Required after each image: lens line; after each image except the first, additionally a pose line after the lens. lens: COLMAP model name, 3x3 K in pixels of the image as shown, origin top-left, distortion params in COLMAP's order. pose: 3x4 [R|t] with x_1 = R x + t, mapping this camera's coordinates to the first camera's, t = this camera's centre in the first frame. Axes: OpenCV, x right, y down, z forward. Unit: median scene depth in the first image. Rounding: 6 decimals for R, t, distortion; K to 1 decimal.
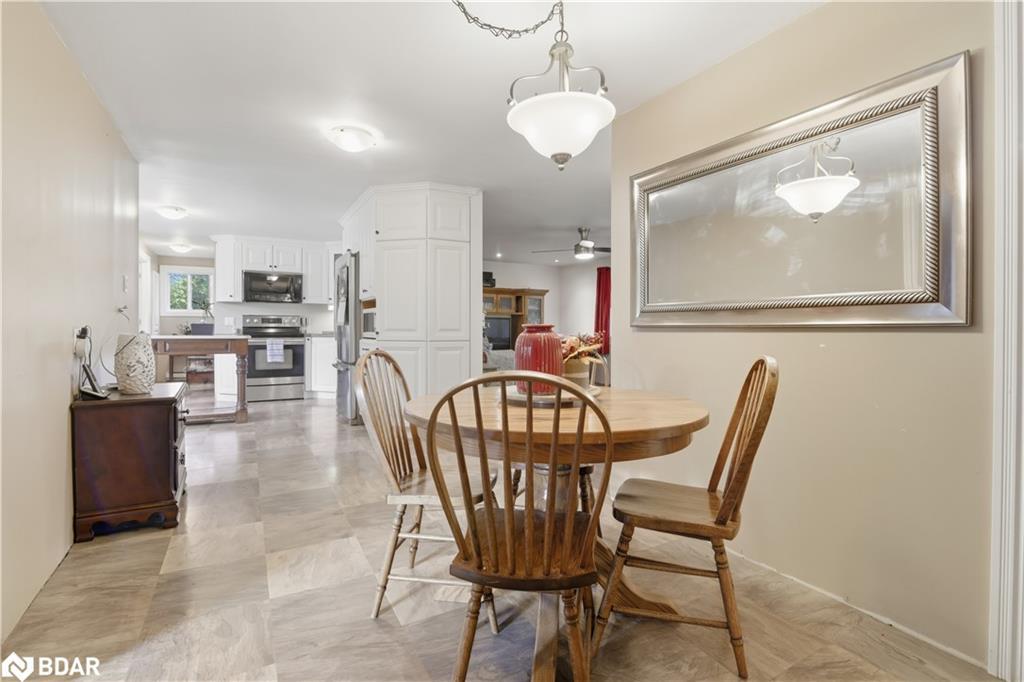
lens RADIAL K [[475.1, 0, 513.1], [0, 475.1, 333.1], [0, 0, 1]] dist [-0.020801, -0.000537]
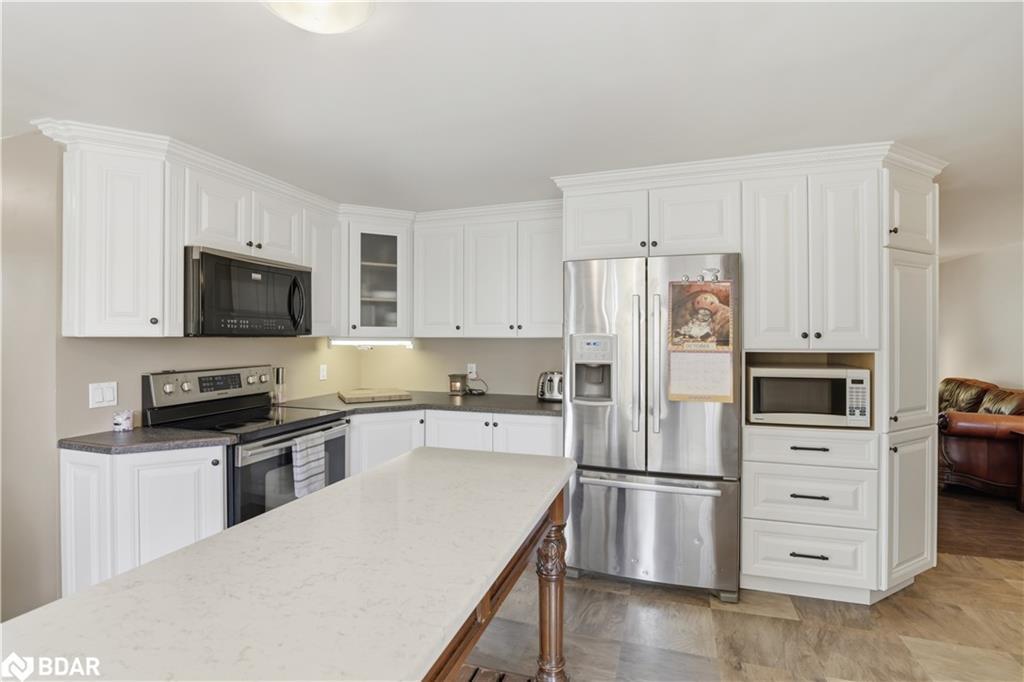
lens RADIAL K [[475.1, 0, 515.4], [0, 475.1, 336.5], [0, 0, 1]] dist [-0.020801, -0.000537]
pose [[0.742429, -0.007574, 0.669882, -0.607686], [0.012407, 0.999920, -0.002444, -0.061858], [-0.669810, 0.010125, 0.742463, 0.559349]]
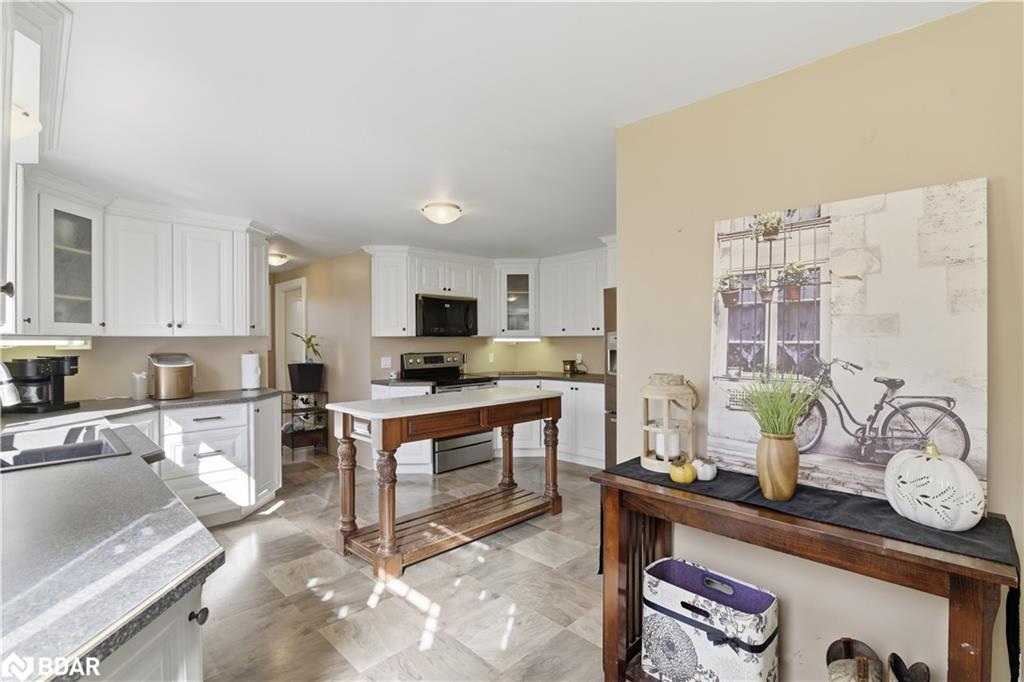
lens RADIAL K [[475.1, 0, 514.7], [0, 475.1, 341.2], [0, 0, 1]] dist [-0.020801, -0.000537]
pose [[0.962306, -0.016322, 0.271477, -0.610685], [0.018756, 0.999804, -0.006374, -0.050363], [-0.271320, 0.011226, 0.962424, 0.223085]]
